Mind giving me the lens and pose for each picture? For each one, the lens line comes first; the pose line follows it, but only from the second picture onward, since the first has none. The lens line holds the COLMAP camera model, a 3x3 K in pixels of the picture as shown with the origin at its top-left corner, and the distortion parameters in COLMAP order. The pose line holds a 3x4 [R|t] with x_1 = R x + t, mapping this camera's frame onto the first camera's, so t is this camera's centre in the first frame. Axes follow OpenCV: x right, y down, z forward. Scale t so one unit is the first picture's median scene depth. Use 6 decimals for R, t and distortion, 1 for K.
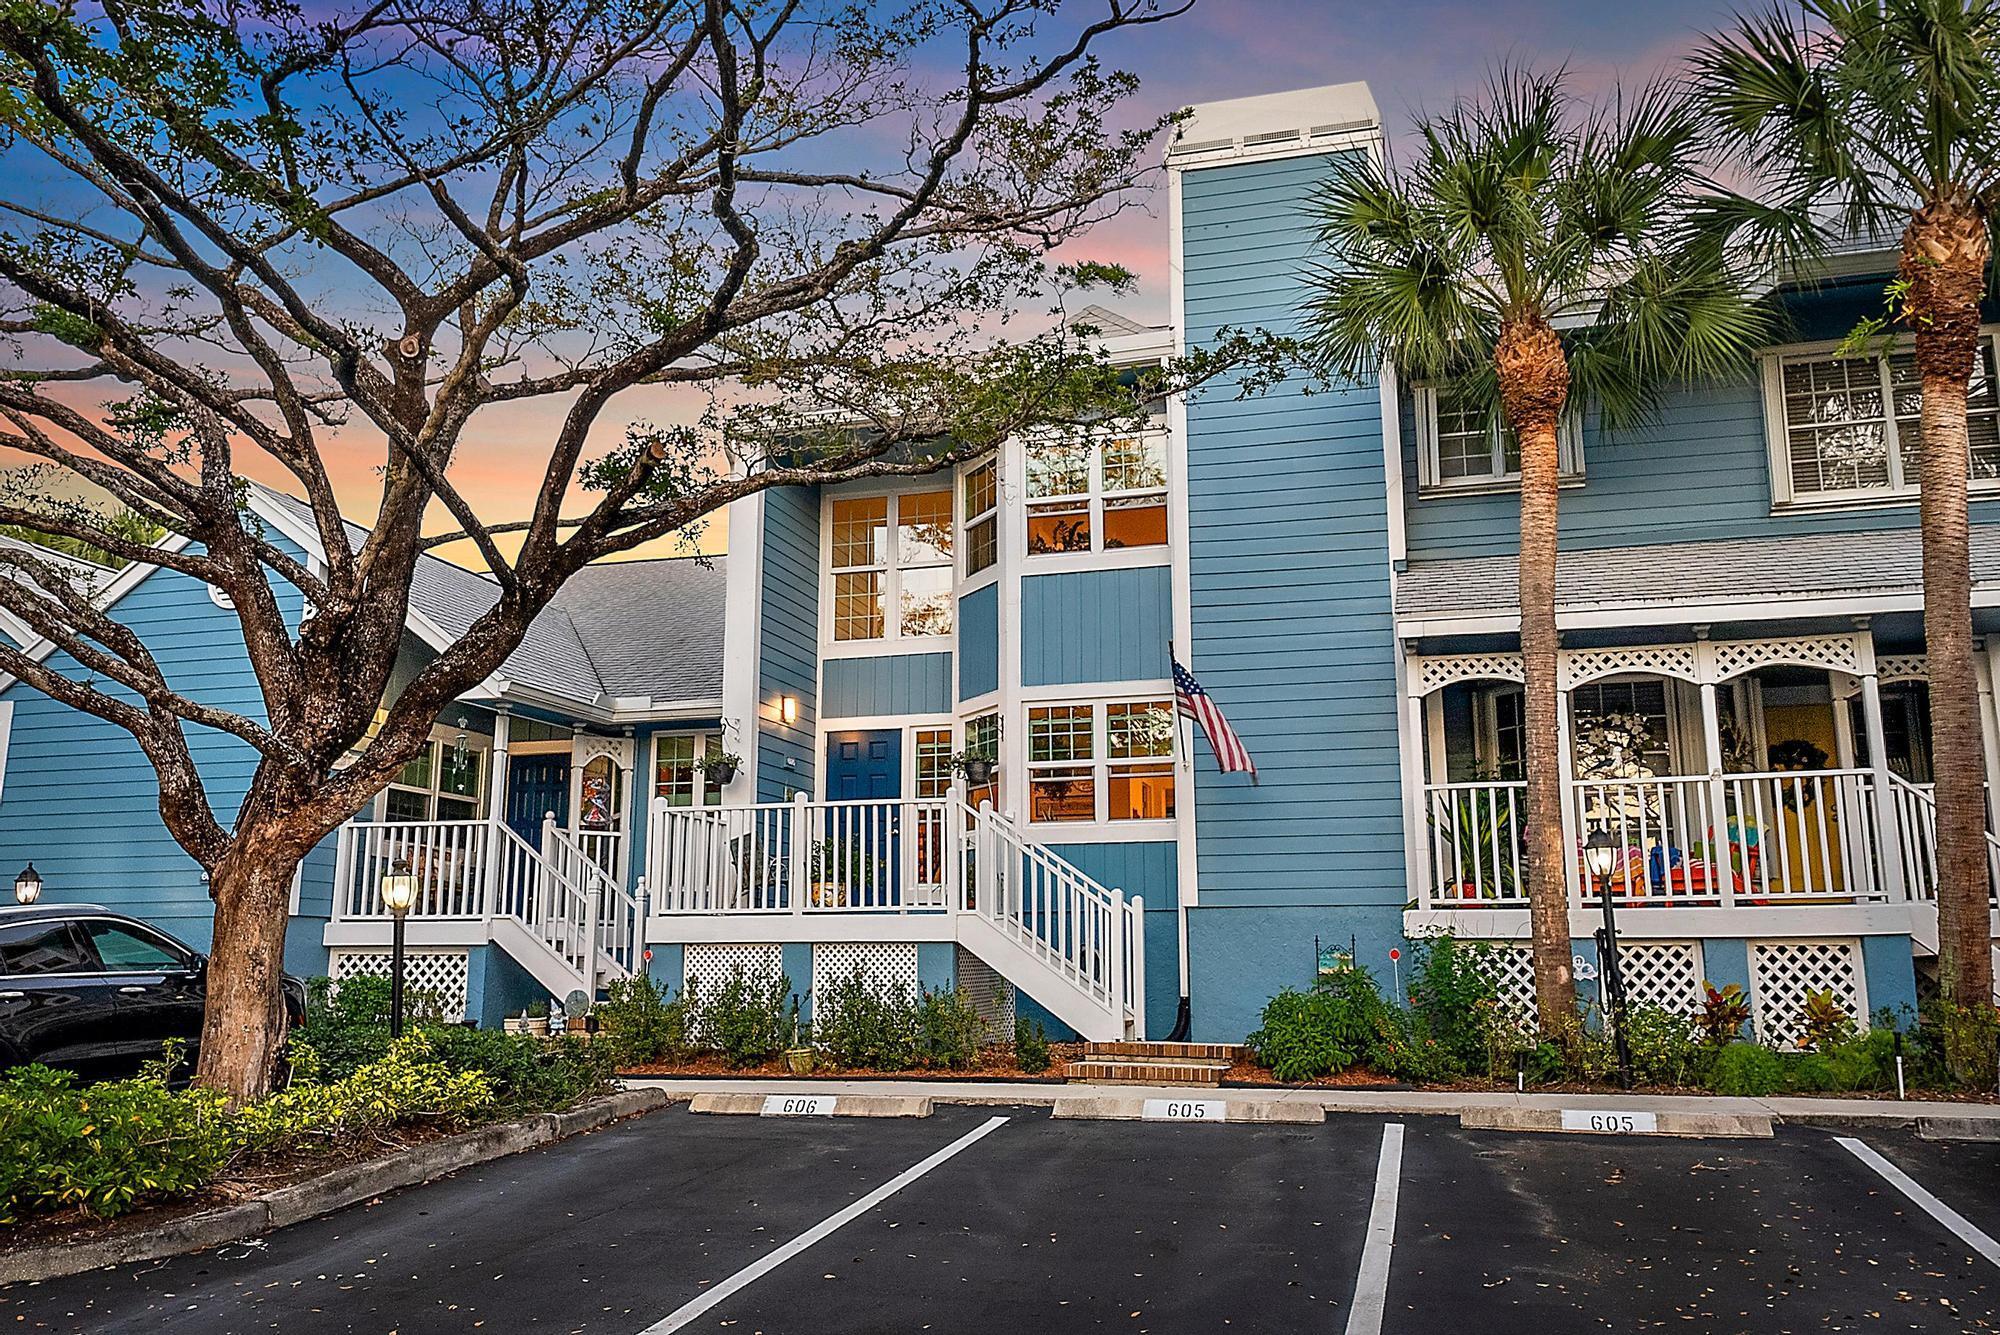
lens RADIAL K [[1558.8, 0, 1000.0], [0, 1558.8, 667.5], [0, 0, 1]] dist [0.004800, -0.000072]
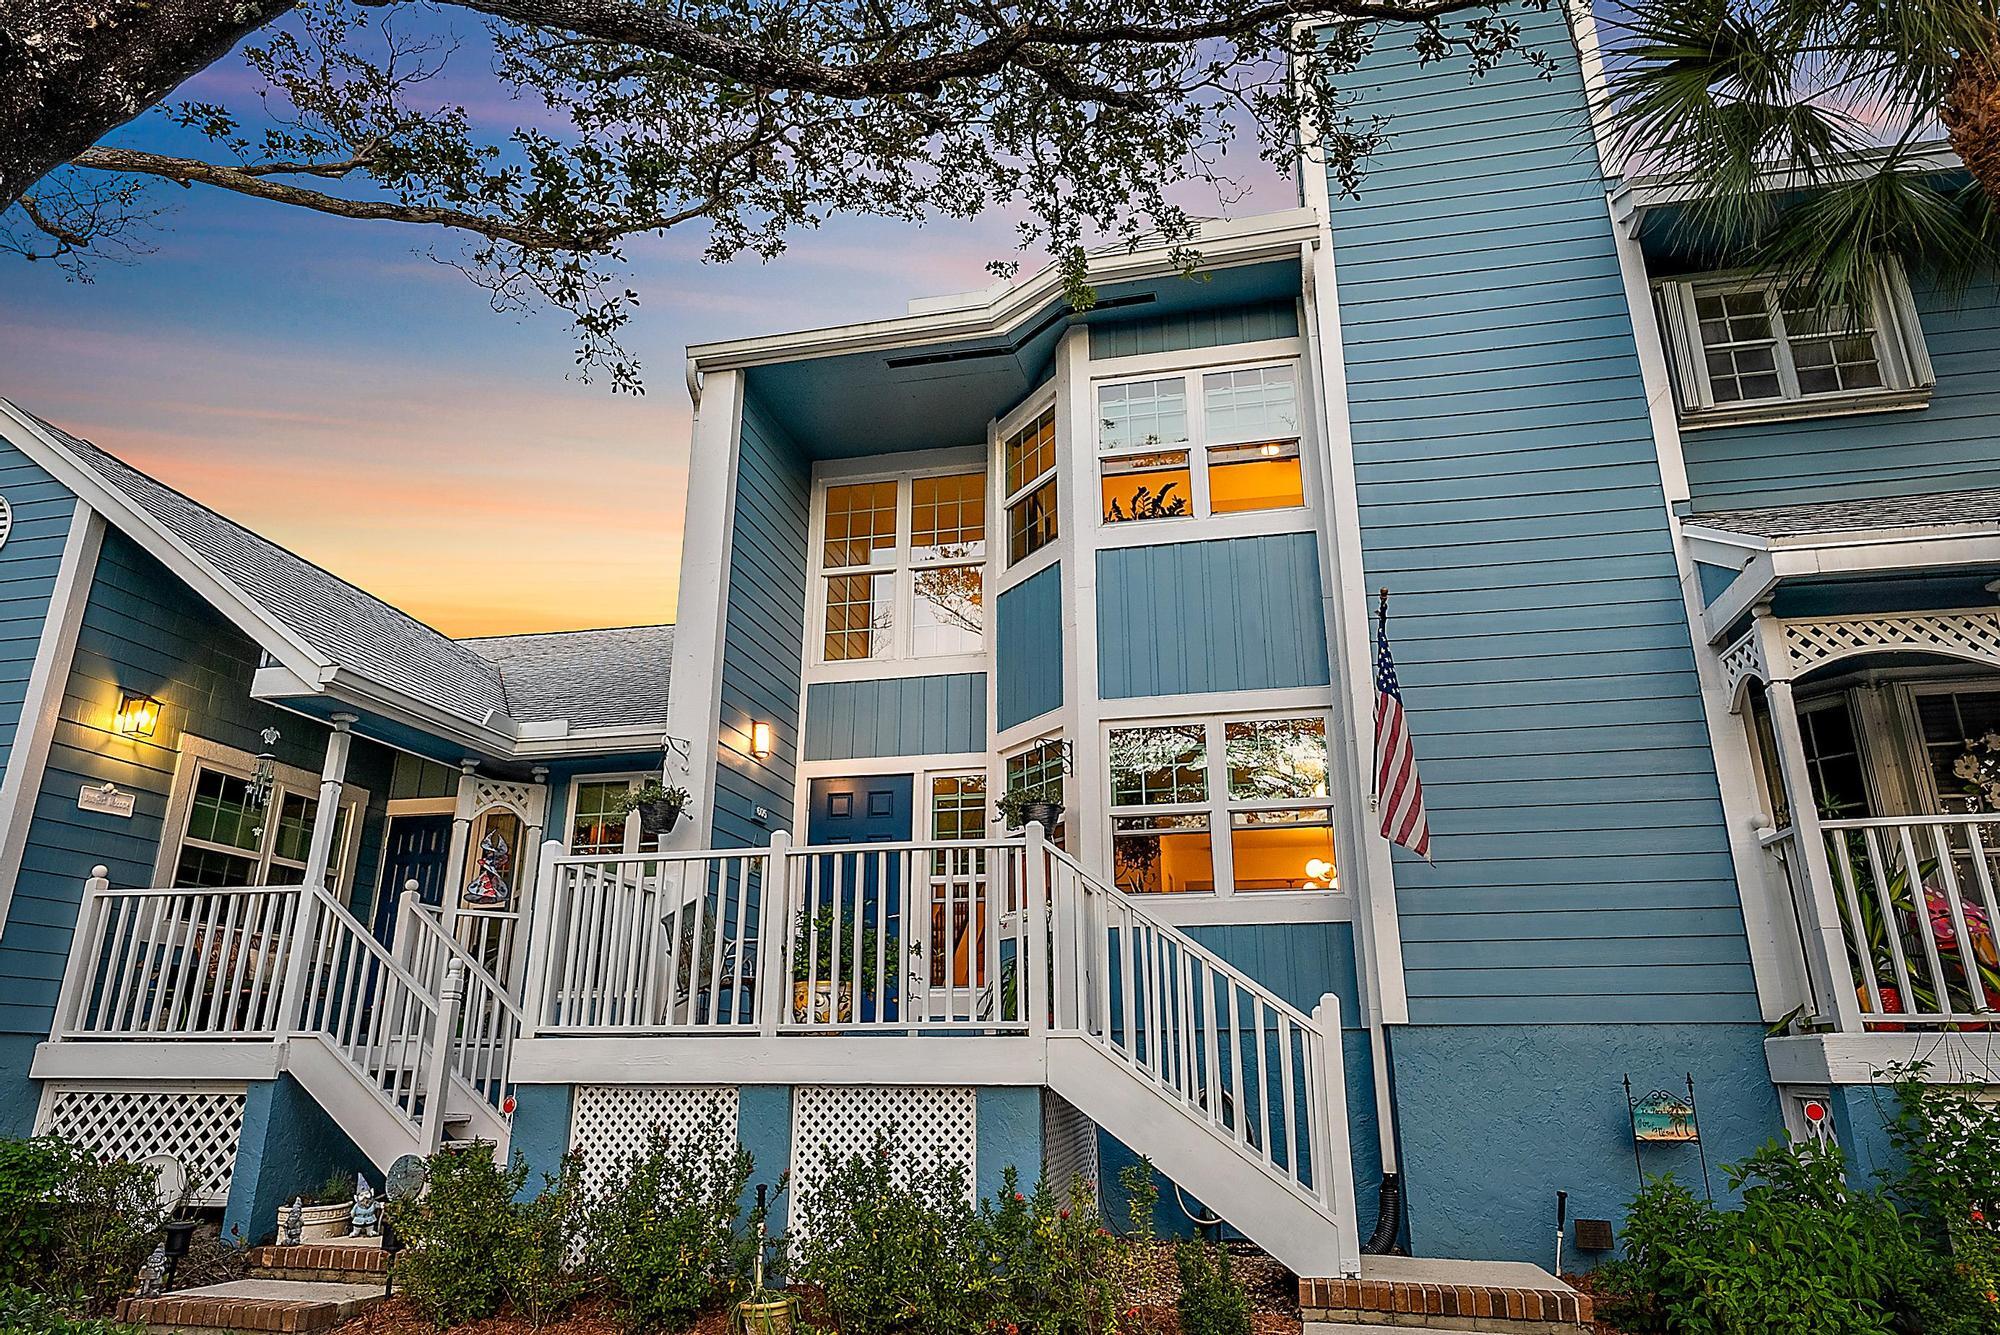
lens RADIAL K [[1215.5, 0, 1000.0], [0, 1215.5, 667.5], [0, 0, 1]] dist [-0.002455, 0.000120]
pose [[0.997608, 0.022753, 0.065279, -0.067297], [-0.014230, 0.991649, -0.128179, 0.069342], [-0.067650, 0.126944, 0.989600, 0.463995]]
